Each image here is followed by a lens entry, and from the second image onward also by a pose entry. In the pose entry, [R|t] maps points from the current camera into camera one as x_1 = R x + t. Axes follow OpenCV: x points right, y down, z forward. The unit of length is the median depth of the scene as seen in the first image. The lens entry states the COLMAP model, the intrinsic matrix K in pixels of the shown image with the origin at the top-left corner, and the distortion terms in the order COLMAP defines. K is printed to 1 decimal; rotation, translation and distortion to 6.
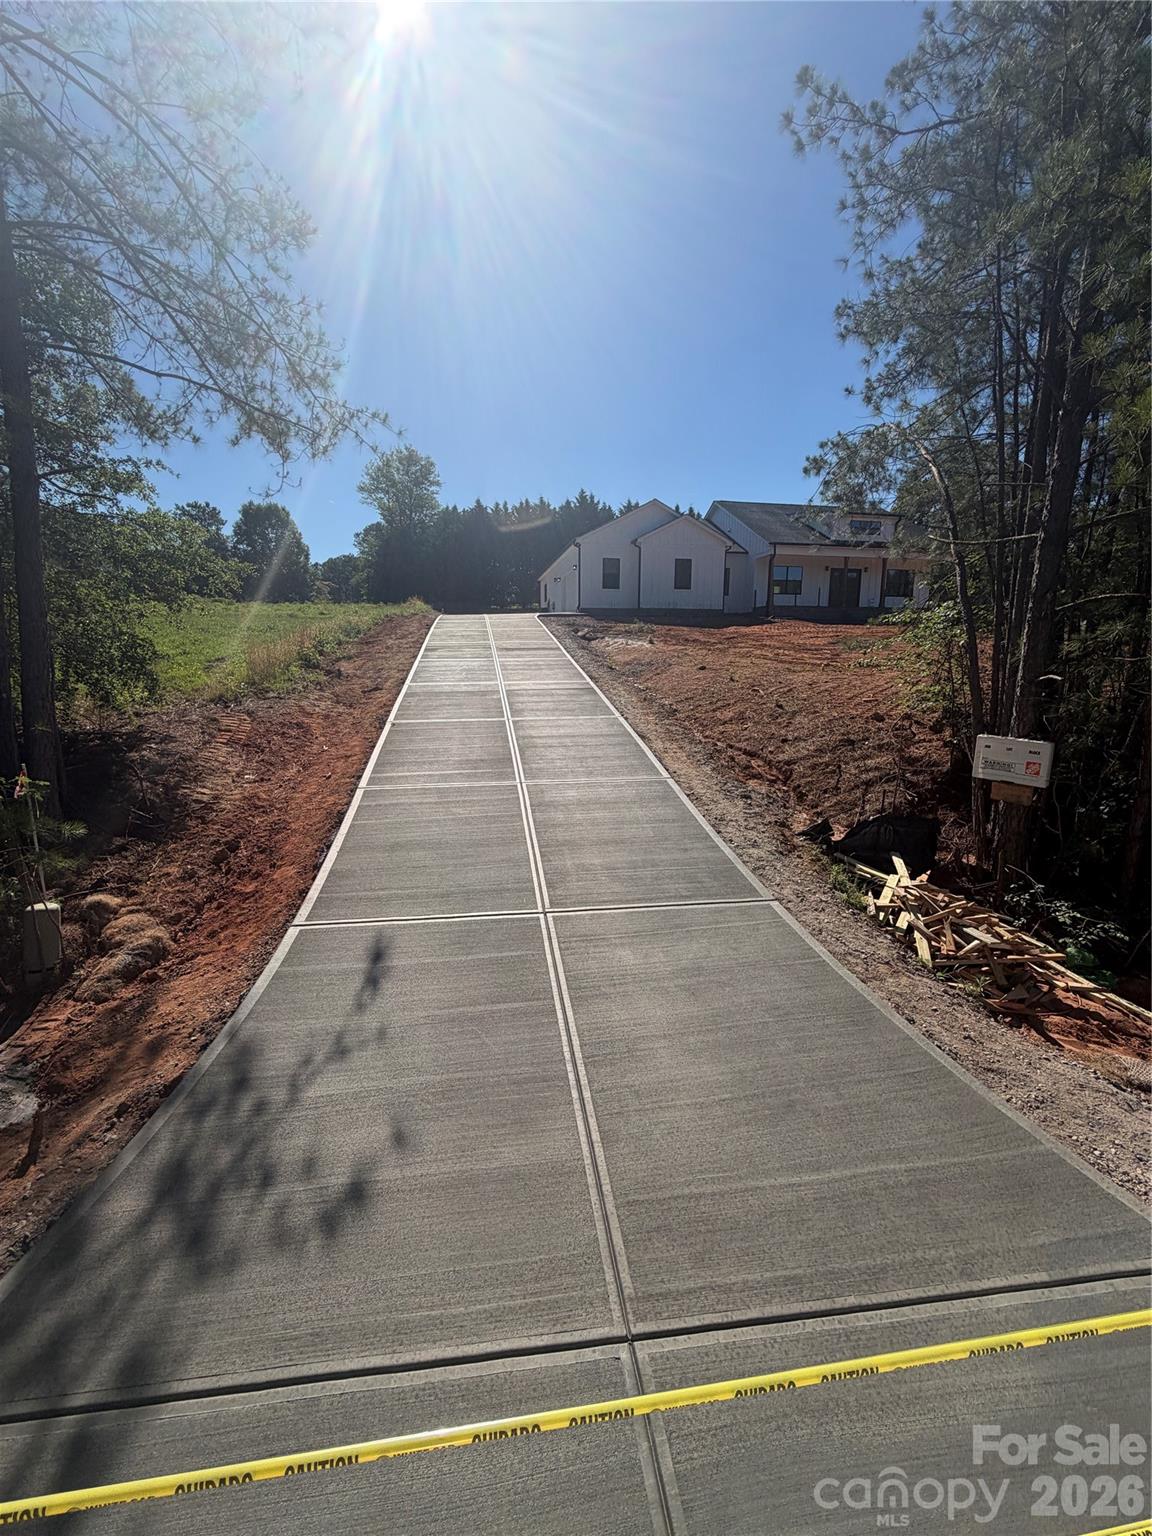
lens RADIAL K [[610.7, 0, 571.3], [0, 610.7, 755.9], [0, 0, 1]] dist [0.000245, 0.000070]
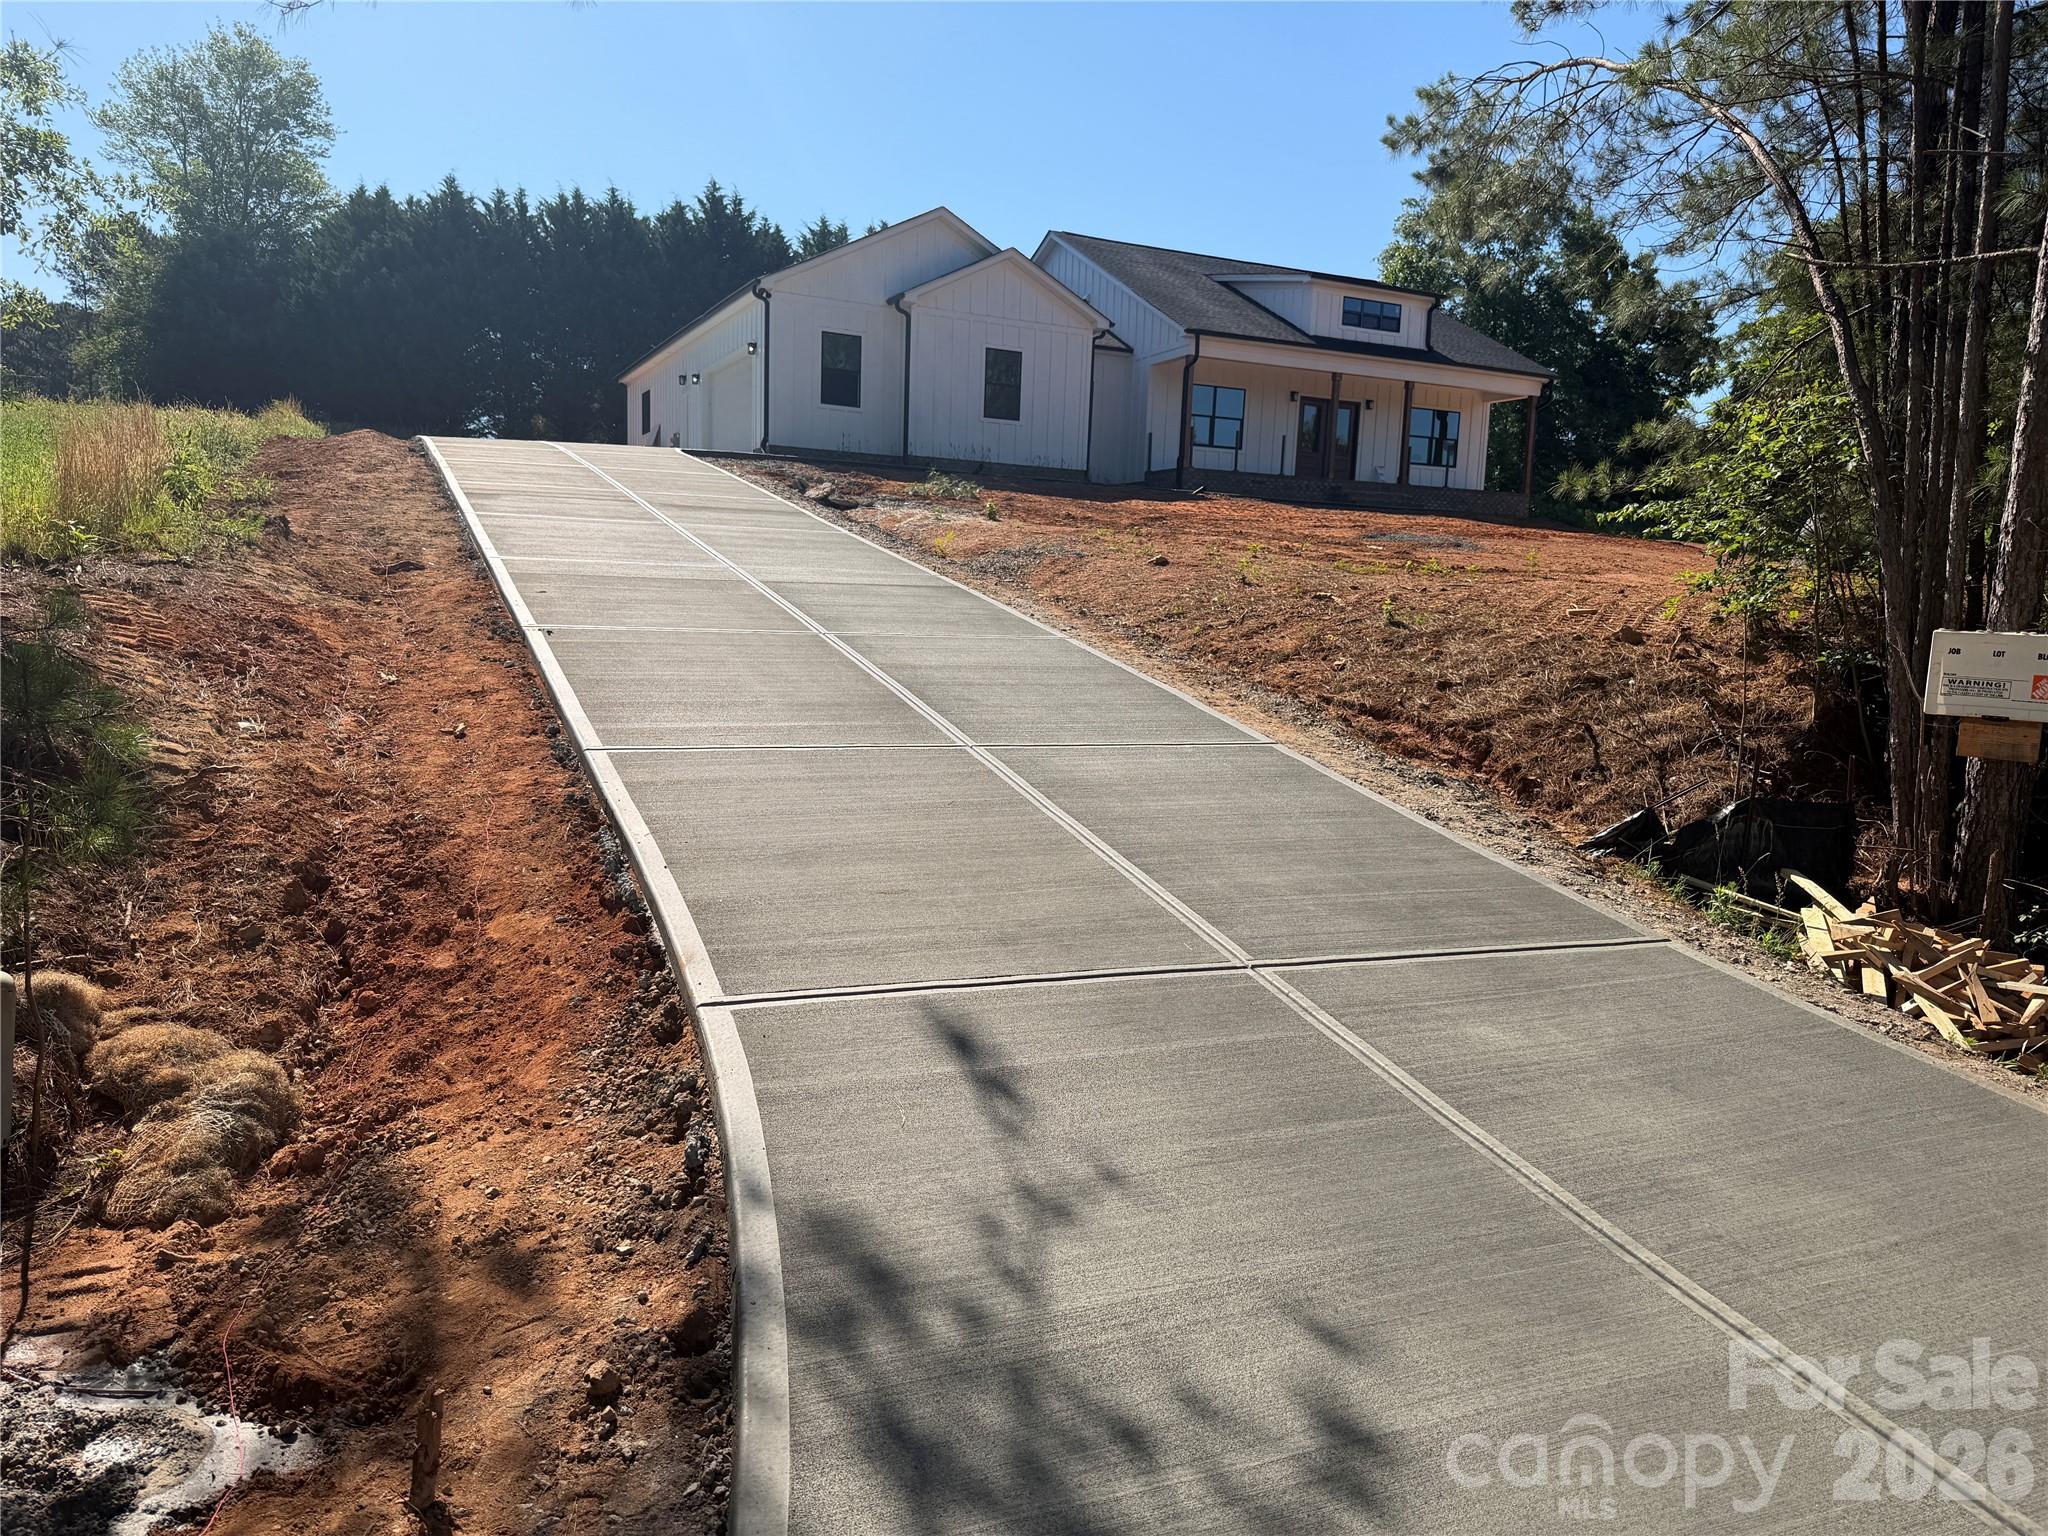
lens RADIAL K [[1433.2, 0, 1026.7], [0, 1433.2, 779.1], [0, 0, 1]] dist [0.019352, -0.026228]
pose [[0.966721, 0.002015, 0.255824, -0.290151], [0.006682, 0.999429, -0.033119, 0.097633], [-0.255745, 0.033726, 0.966156, 0.032454]]
